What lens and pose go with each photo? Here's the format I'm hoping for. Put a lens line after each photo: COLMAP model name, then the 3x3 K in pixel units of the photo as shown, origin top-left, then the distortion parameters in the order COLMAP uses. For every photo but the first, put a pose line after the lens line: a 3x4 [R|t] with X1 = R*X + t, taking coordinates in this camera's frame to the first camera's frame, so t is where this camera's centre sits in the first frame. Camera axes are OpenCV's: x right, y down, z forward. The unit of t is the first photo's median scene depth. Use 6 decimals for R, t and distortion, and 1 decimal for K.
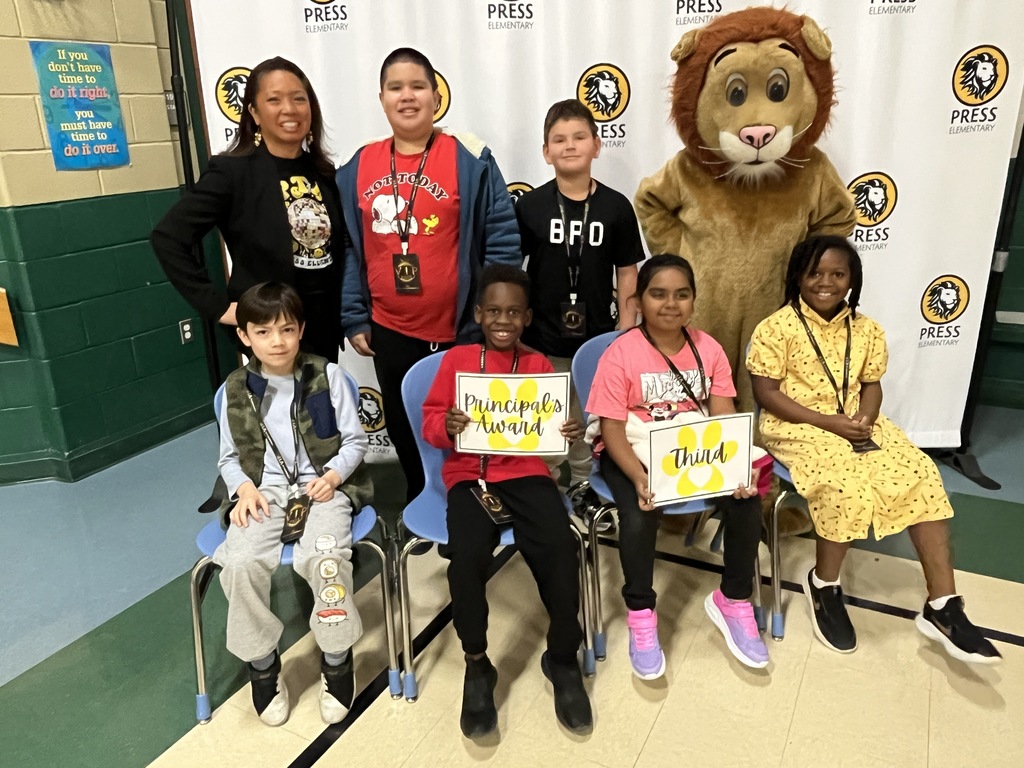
lens RADIAL K [[806.6, 0, 514.5], [0, 806.6, 384.7], [0, 0, 1]] dist [-0.041294, 0.024987]
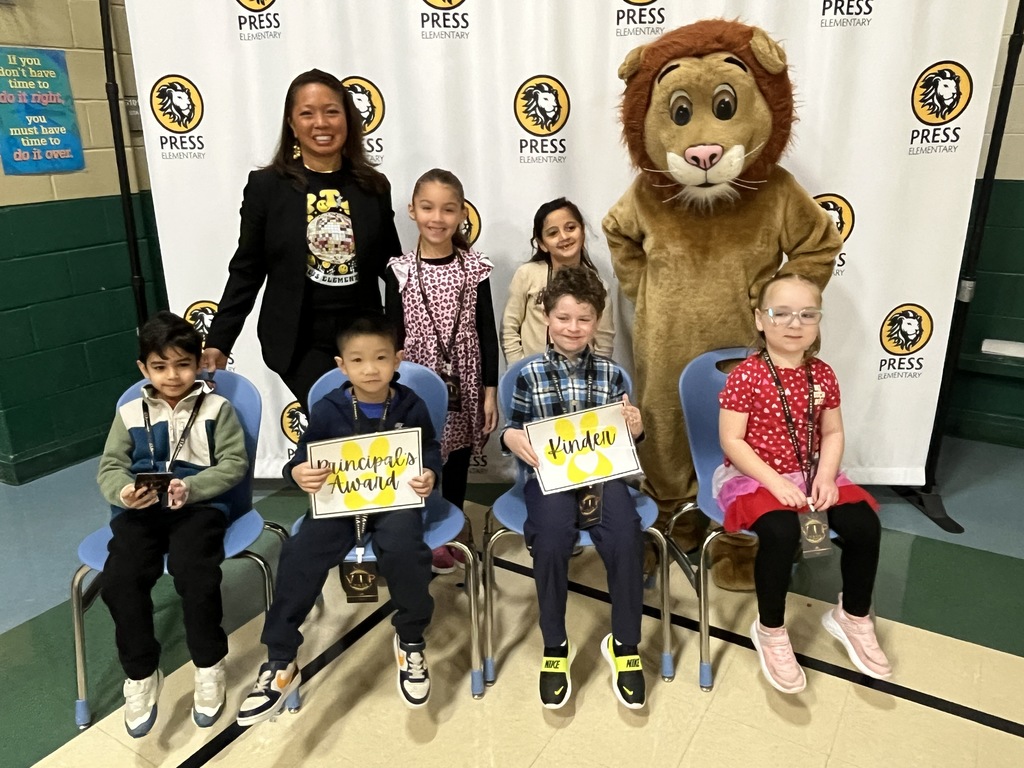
lens RADIAL K [[806.6, 0, 504.5], [0, 806.6, 387.7], [0, 0, 1]] dist [-0.041294, 0.024987]
pose [[0.998086, 0.033108, -0.052239, 0.117690], [-0.033269, 0.999444, -0.002209, -0.020420], [0.052137, 0.003943, 0.998632, 0.034104]]
